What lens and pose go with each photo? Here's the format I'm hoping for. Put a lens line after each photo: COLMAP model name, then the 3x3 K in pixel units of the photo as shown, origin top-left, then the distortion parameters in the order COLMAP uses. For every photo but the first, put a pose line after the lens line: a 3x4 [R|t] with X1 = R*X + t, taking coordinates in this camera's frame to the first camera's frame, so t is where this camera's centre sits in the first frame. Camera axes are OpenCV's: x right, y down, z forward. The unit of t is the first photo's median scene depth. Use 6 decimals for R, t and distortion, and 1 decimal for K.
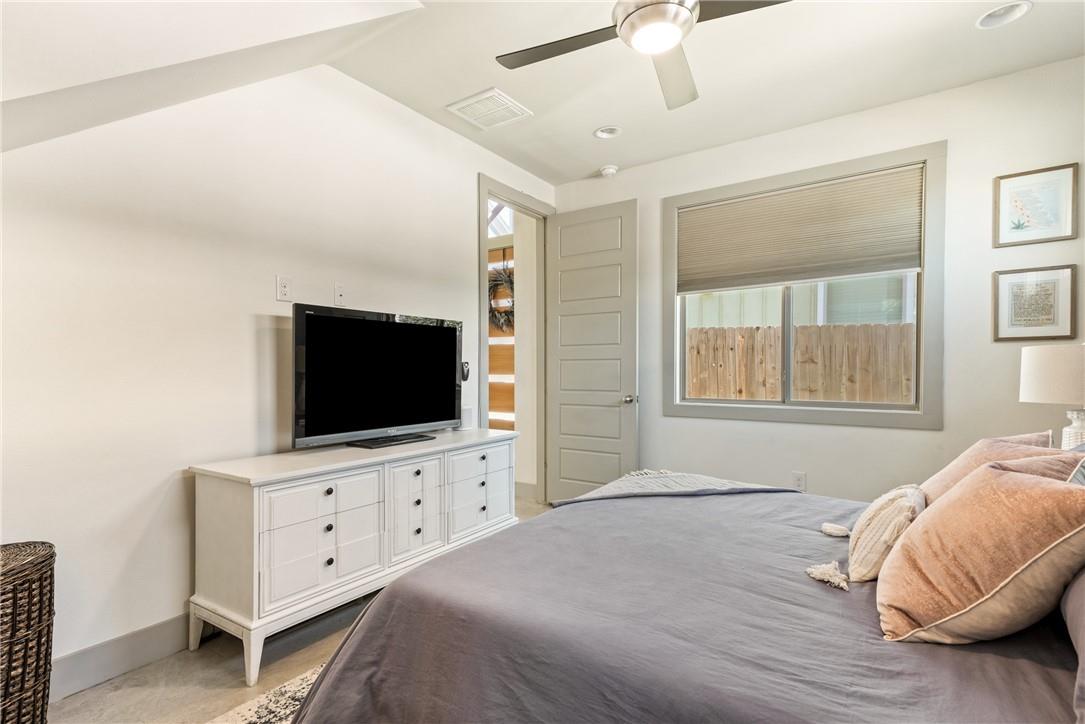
lens RADIAL K [[517.4, 0, 535.2], [0, 517.4, 371.7], [0, 0, 1]] dist [0.032477, -0.000895]
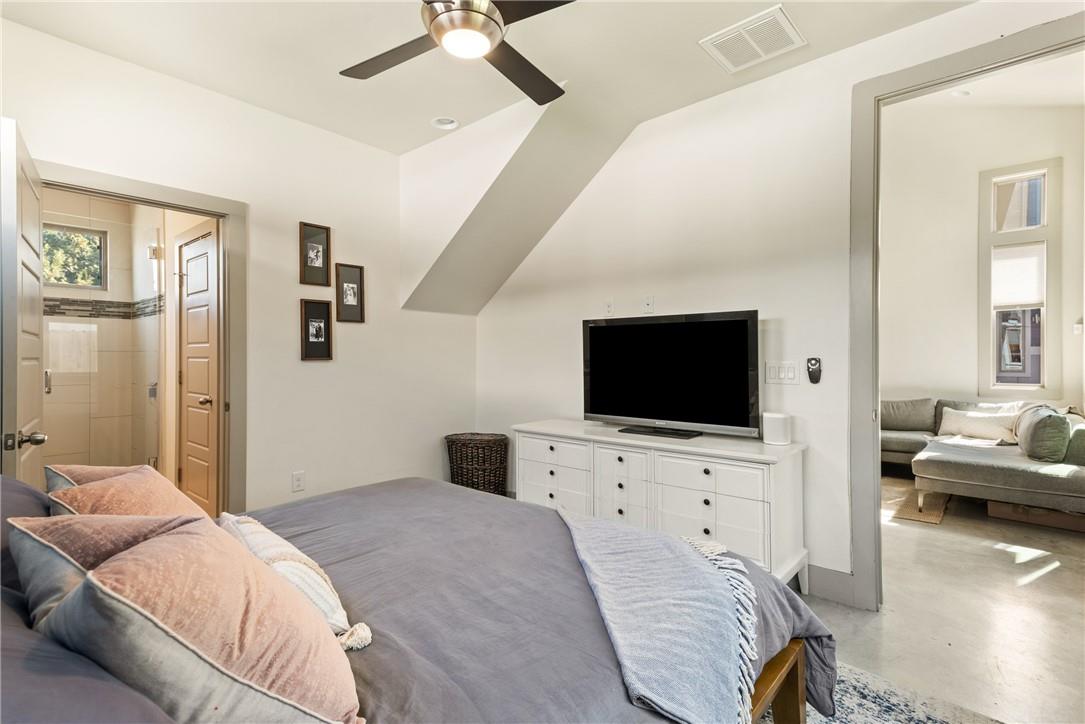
lens RADIAL K [[520.2, 0, 542.5], [0, 520.2, 362.0], [0, 0, 1]] dist [0.027869, -0.001398]
pose [[-0.123451, 0.036245, -0.991688, 0.912110], [0.024037, 0.999149, 0.033526, -0.060437], [0.992059, -0.019699, -0.124217, 0.978693]]
